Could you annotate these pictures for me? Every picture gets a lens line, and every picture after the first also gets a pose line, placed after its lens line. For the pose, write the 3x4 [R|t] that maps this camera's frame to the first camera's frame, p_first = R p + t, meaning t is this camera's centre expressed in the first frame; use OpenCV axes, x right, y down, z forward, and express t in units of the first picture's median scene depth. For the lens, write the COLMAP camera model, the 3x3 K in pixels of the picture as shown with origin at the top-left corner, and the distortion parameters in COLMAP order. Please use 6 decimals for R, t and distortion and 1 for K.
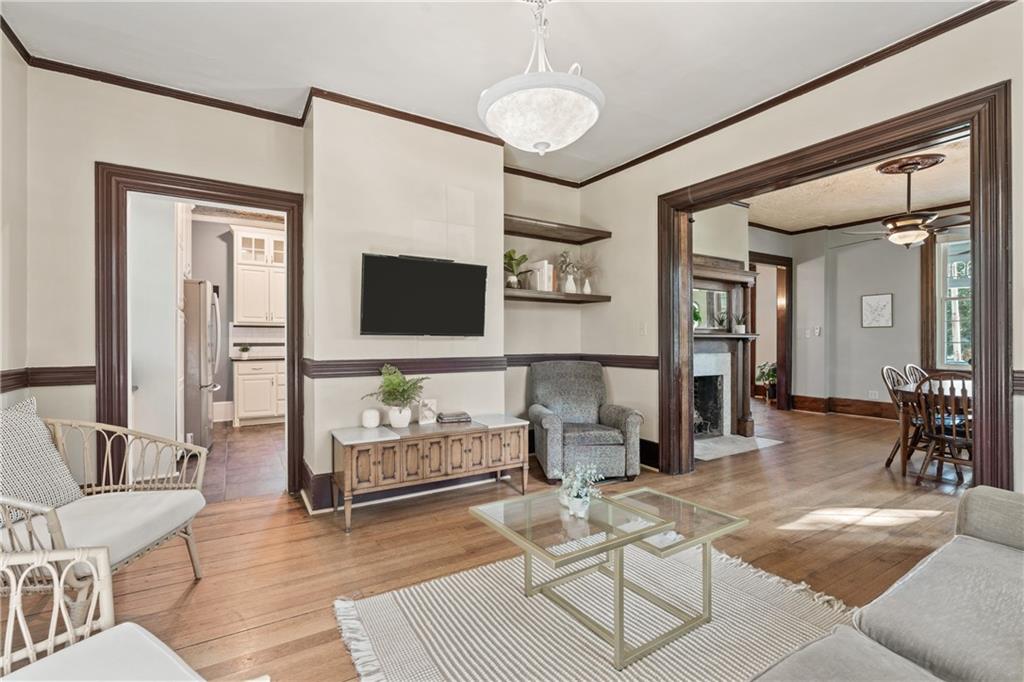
lens RADIAL K [[456.6, 0, 513.0], [0, 456.6, 341.1], [0, 0, 1]] dist [-0.004795, 0.001525]
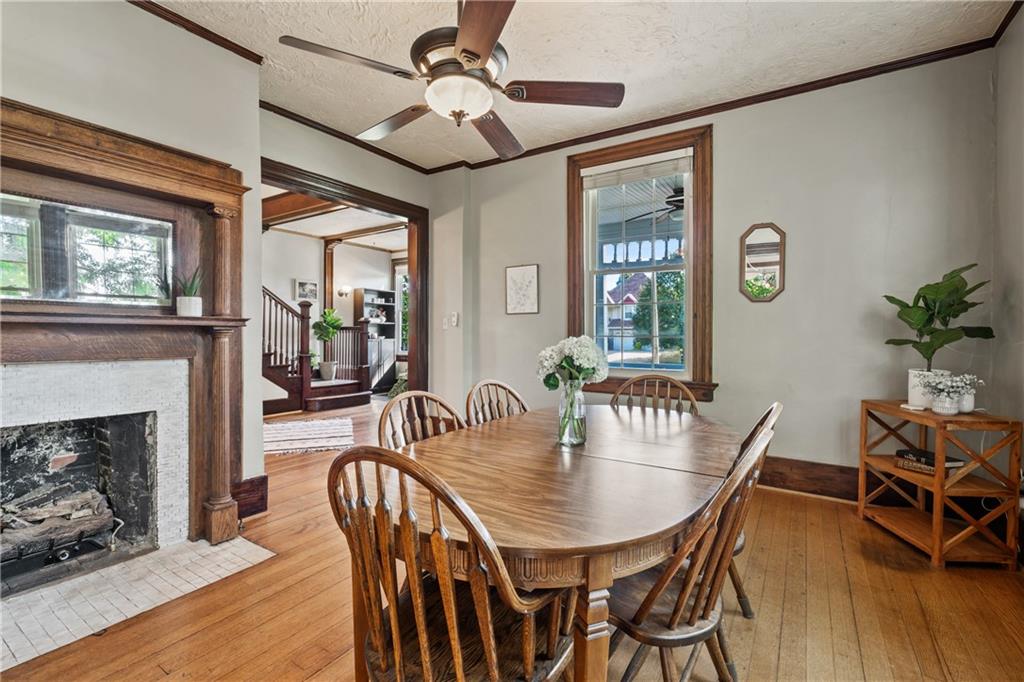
lens RADIAL K [[456.6, 0, 509.7], [0, 456.6, 339.6], [0, 0, 1]] dist [-0.004795, 0.001525]
pose [[0.905316, -0.005899, 0.424698, 0.570904], [0.003035, 0.999968, 0.007421, 0.003619], [-0.424728, -0.005430, 0.905305, 0.453476]]
